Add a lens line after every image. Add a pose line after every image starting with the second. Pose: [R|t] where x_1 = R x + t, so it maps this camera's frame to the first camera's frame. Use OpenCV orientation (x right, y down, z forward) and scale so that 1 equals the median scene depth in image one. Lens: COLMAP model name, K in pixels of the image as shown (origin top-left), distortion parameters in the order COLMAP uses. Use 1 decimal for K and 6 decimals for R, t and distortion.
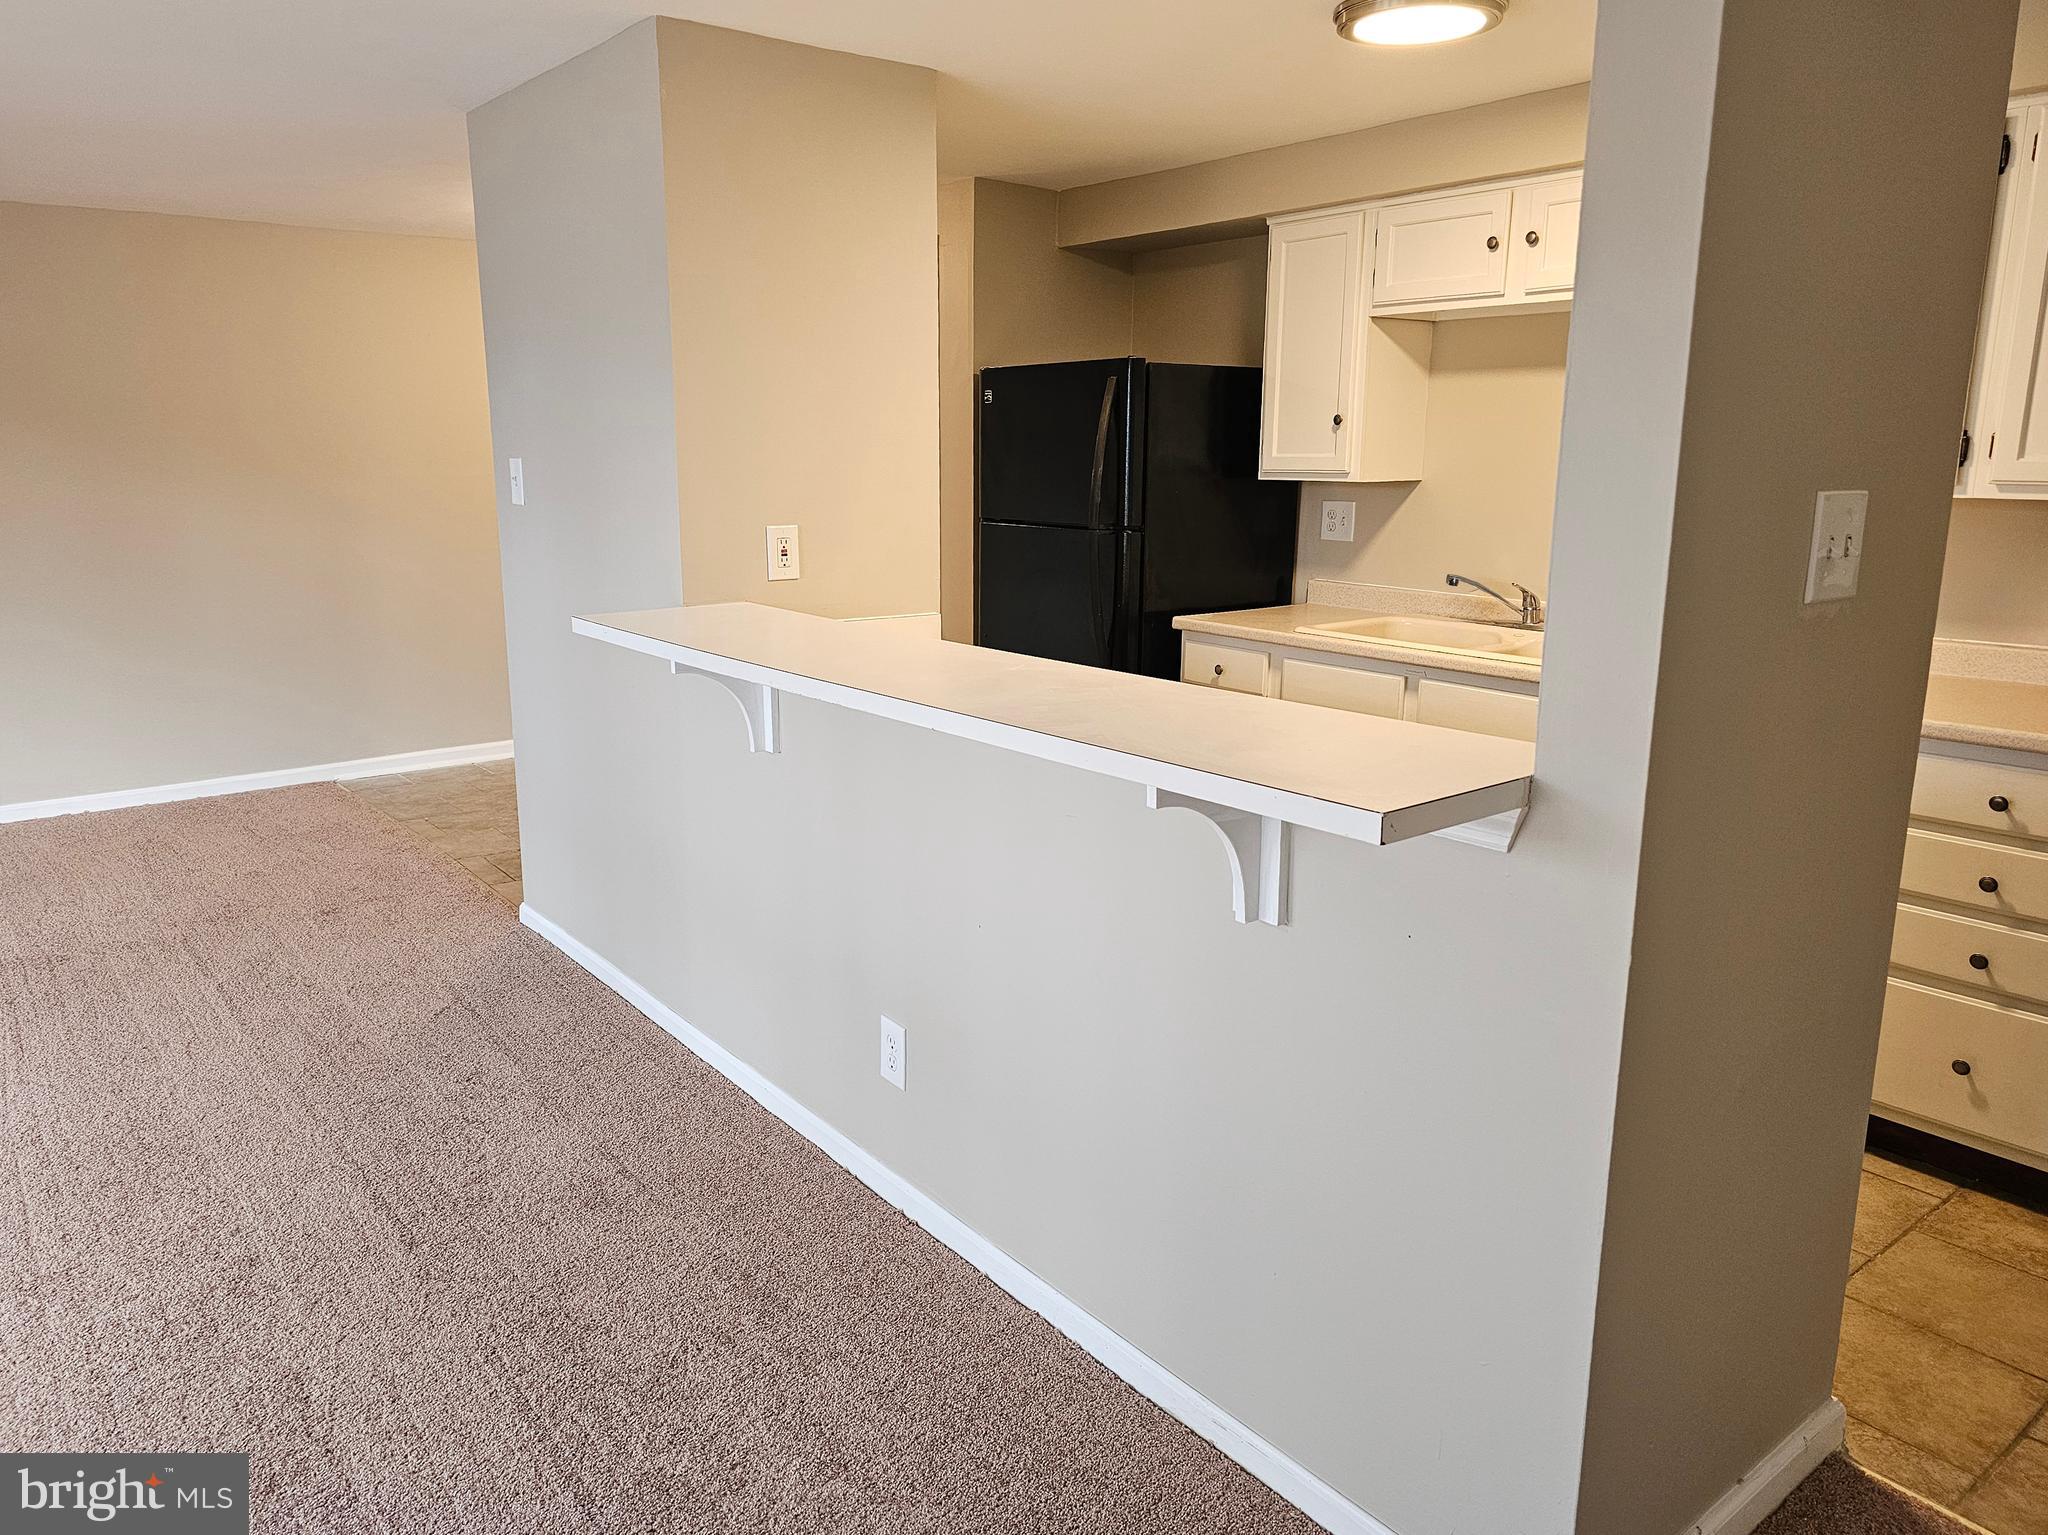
lens RADIAL K [[1408.4, 0, 979.6], [0, 1408.4, 739.1], [0, 0, 1]] dist [0.044138, -0.040208]
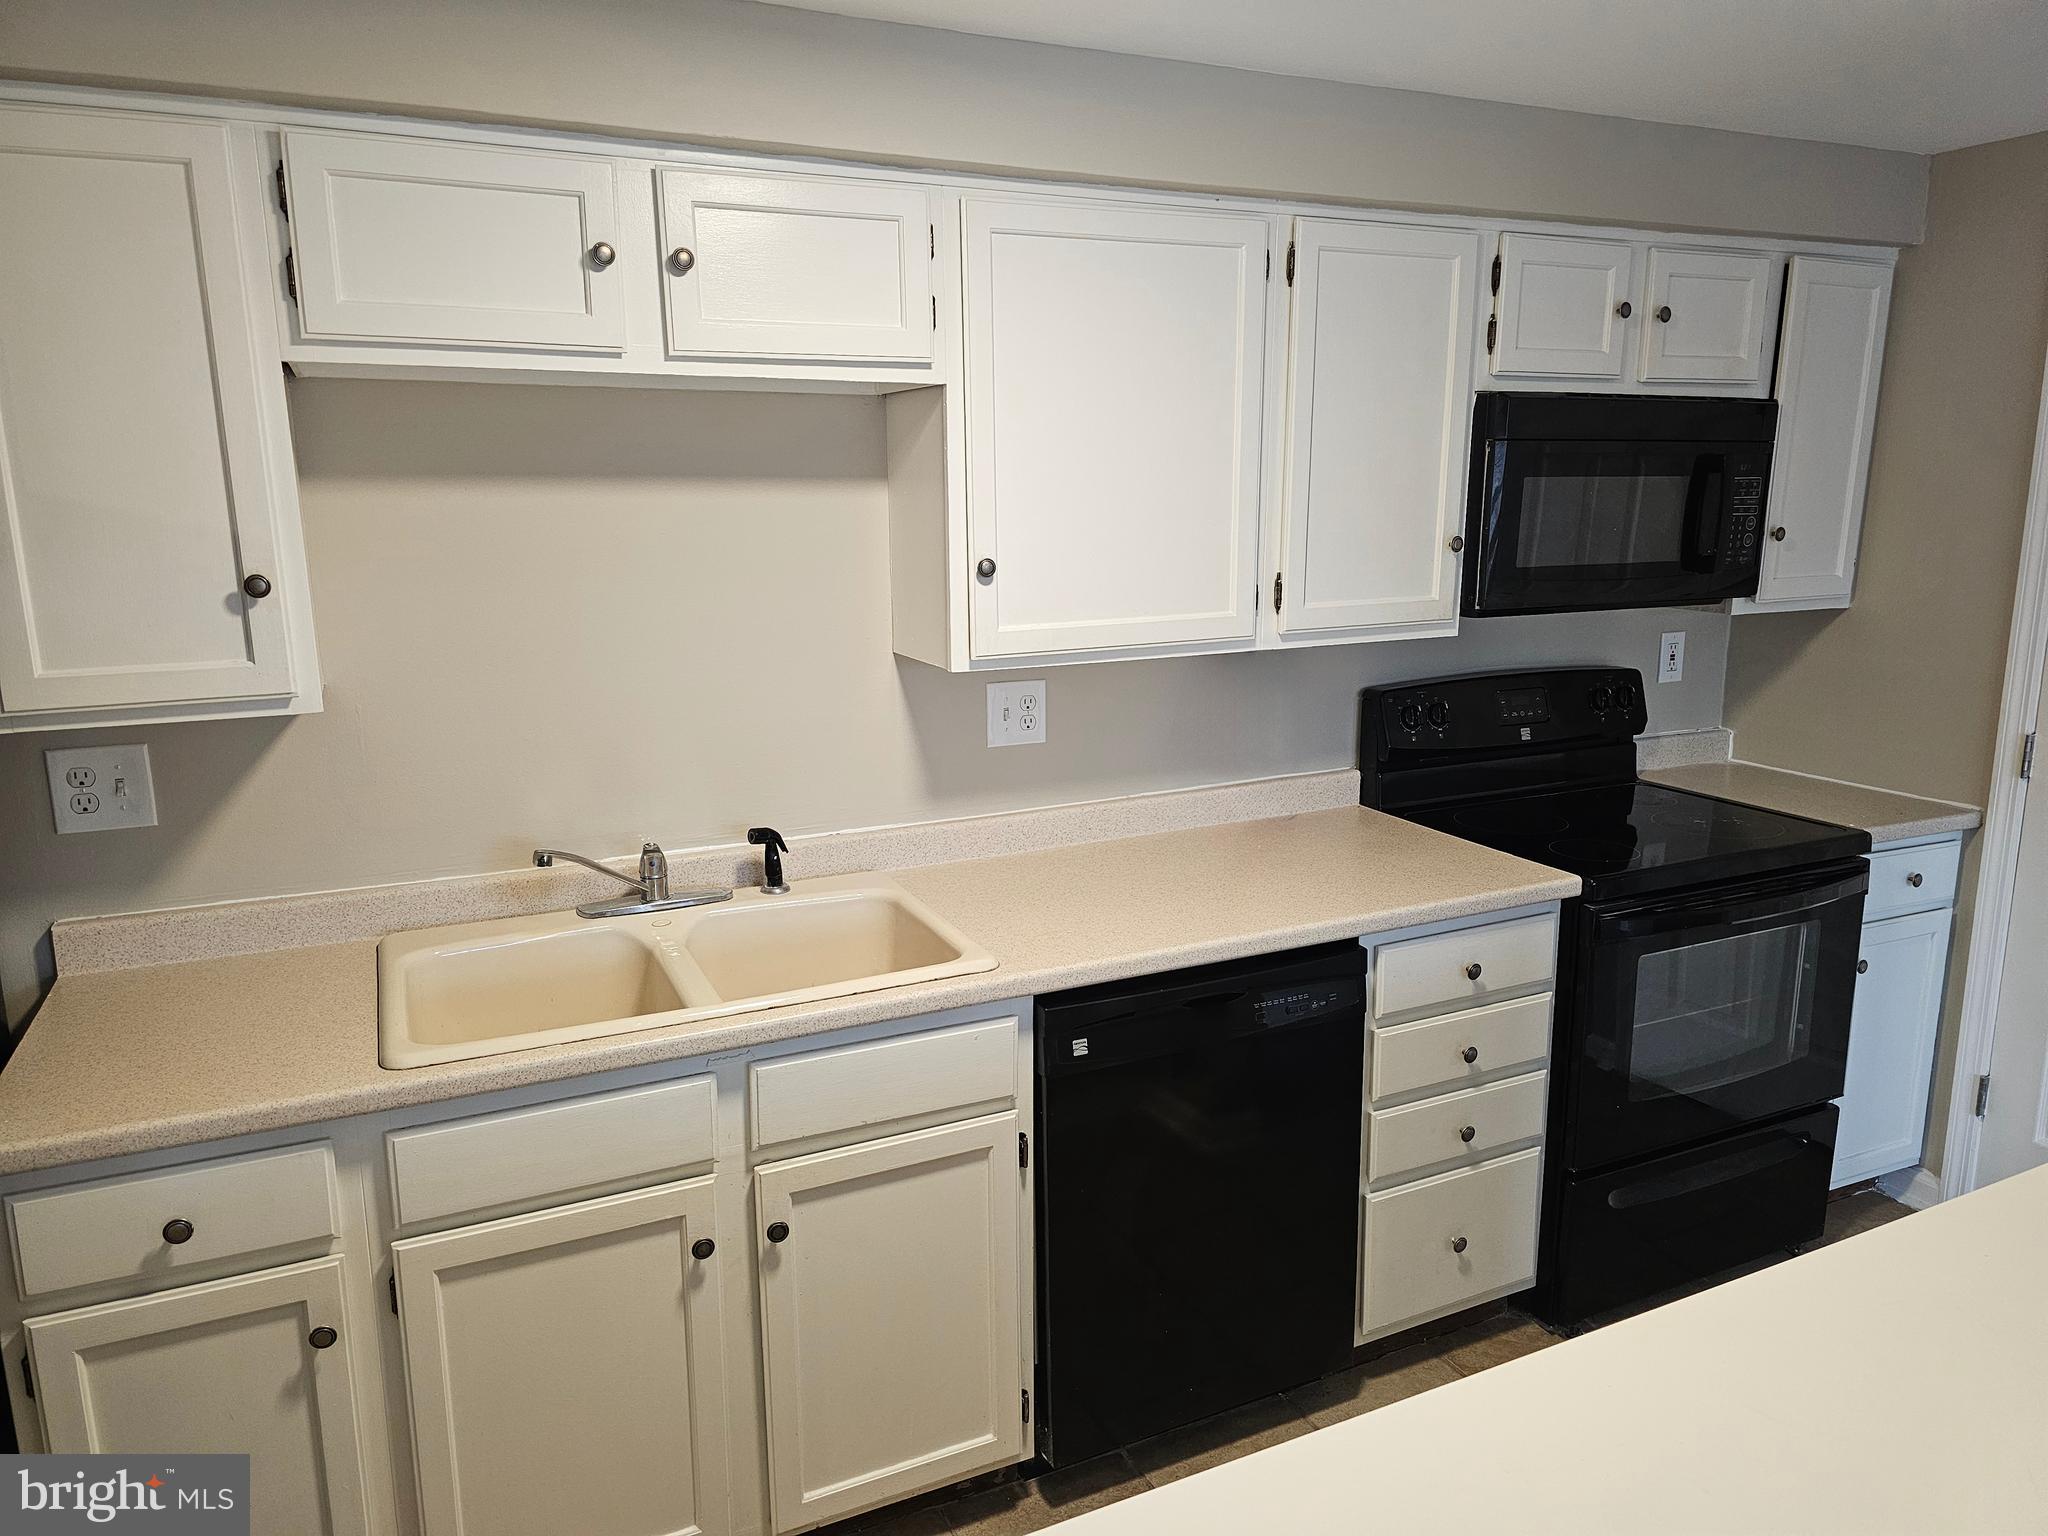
lens RADIAL K [[1408.4, 0, 1021.3], [0, 1408.4, 745.2], [0, 0, 1]] dist [0.044138, -0.040208]
pose [[0.196969, -0.186785, 0.962452, -0.091358], [0.205785, 0.967692, 0.145688, -0.122847], [-0.958570, 0.169362, 0.229043, 0.429350]]
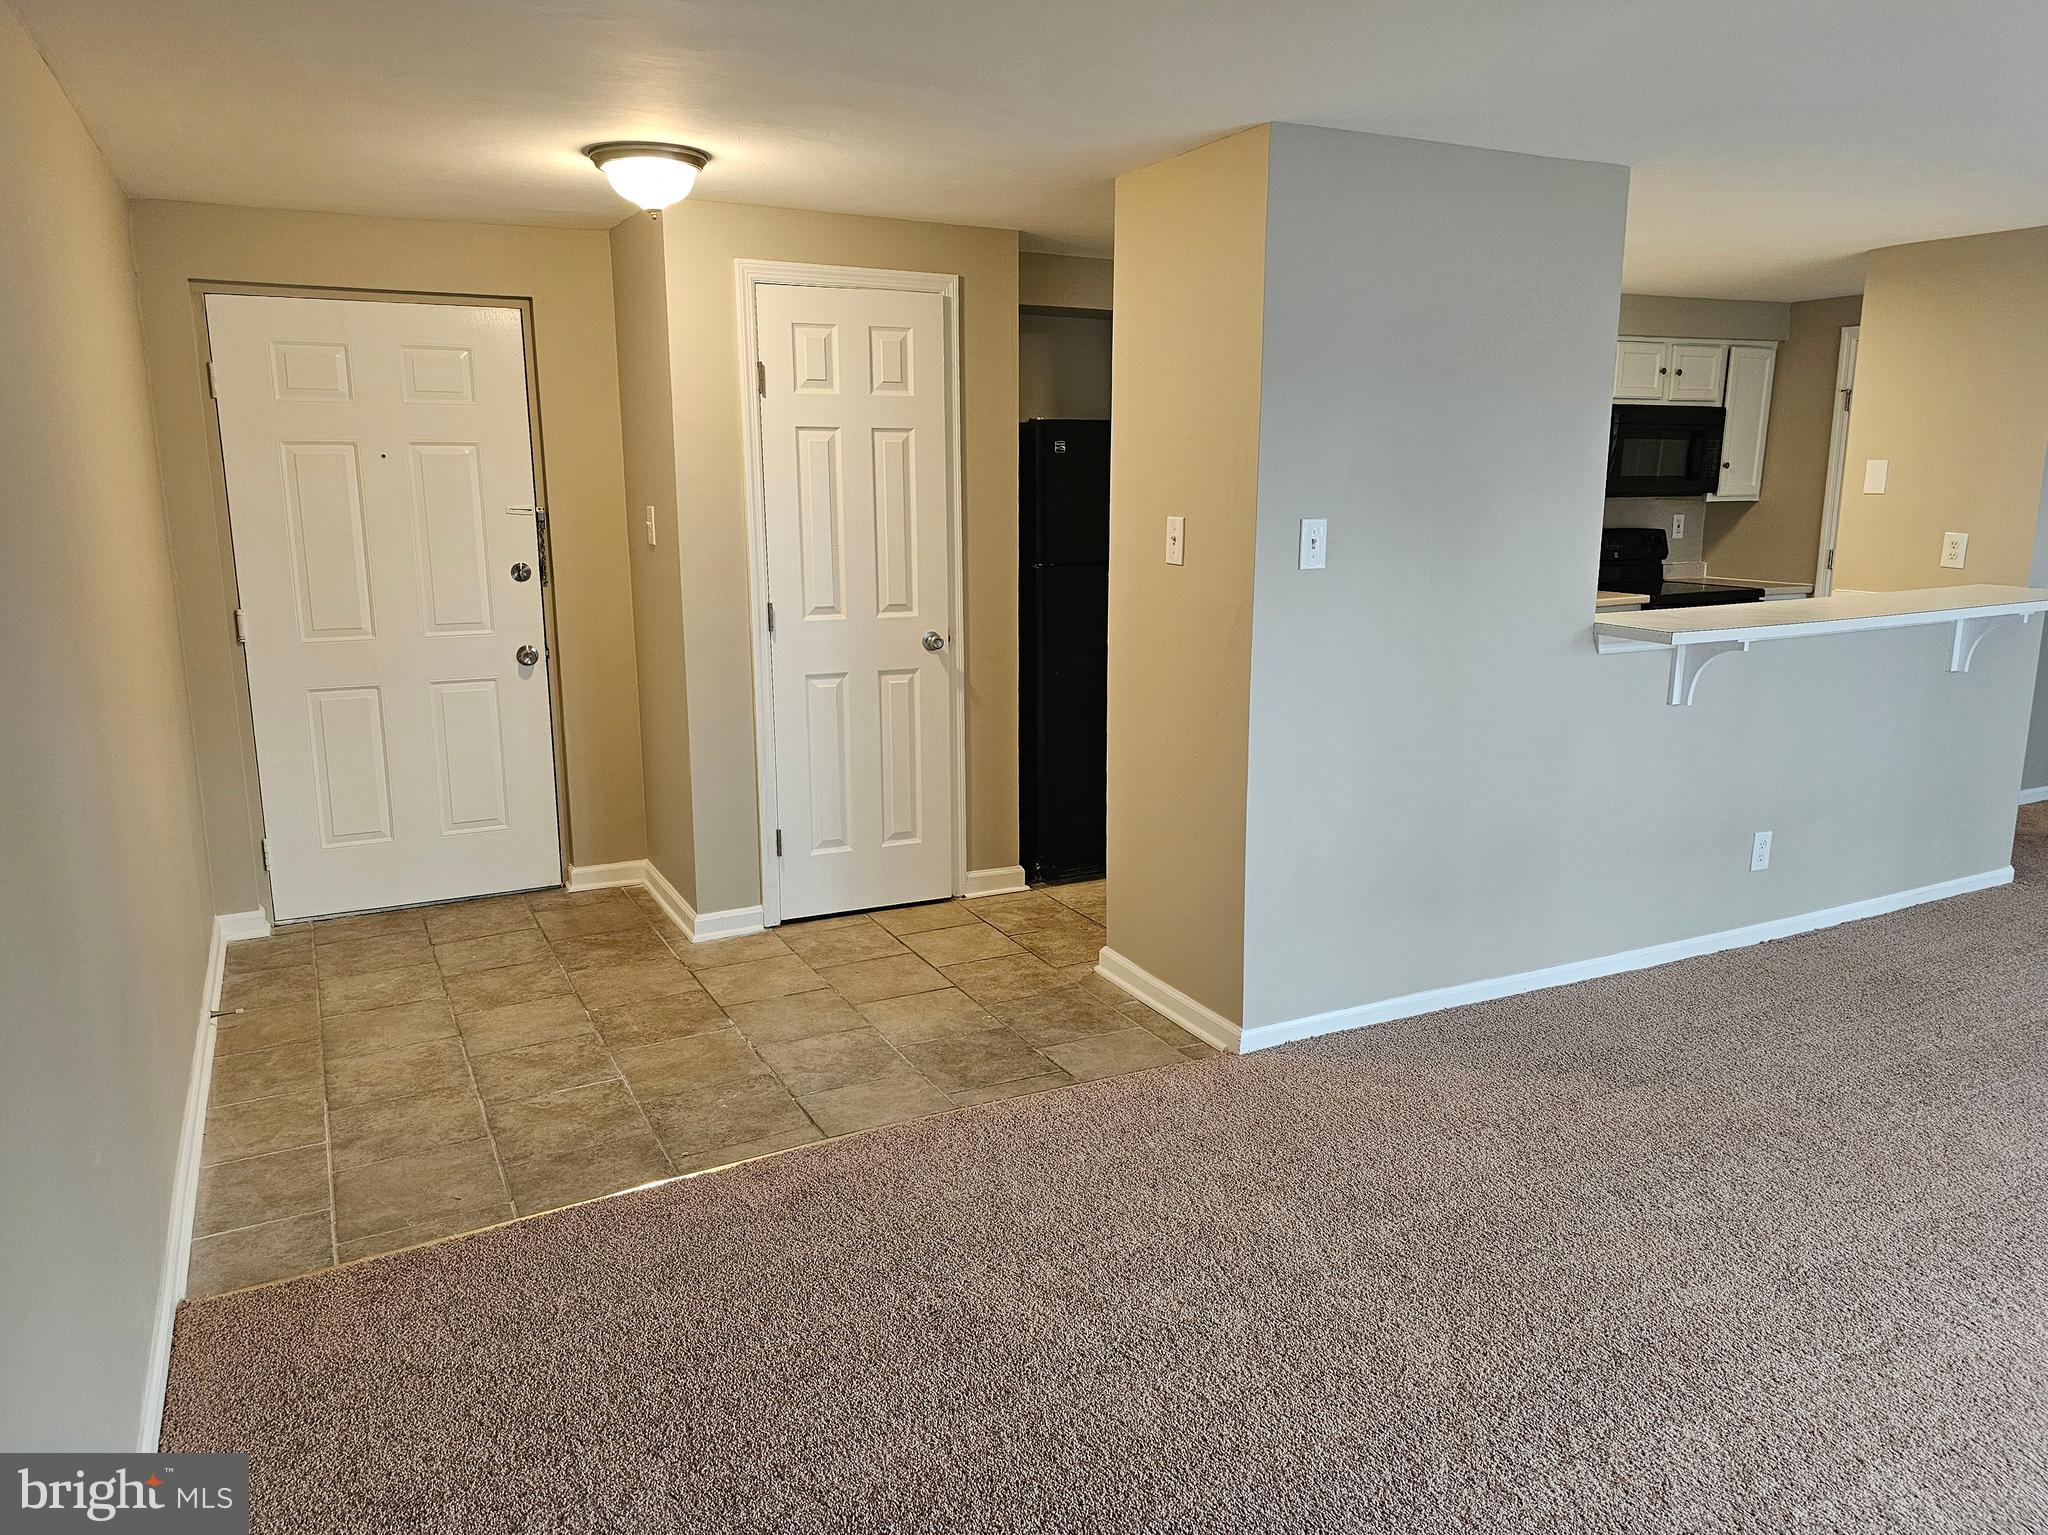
lens RADIAL K [[1408.4, 0, 1027.1], [0, 1408.4, 750.1], [0, 0, 1]] dist [0.044138, -0.040208]
pose [[0.170987, -0.195336, 0.965716, -0.769255], [0.208330, 0.965157, 0.158337, -0.144225], [-0.962996, 0.174114, 0.205724, 0.617179]]
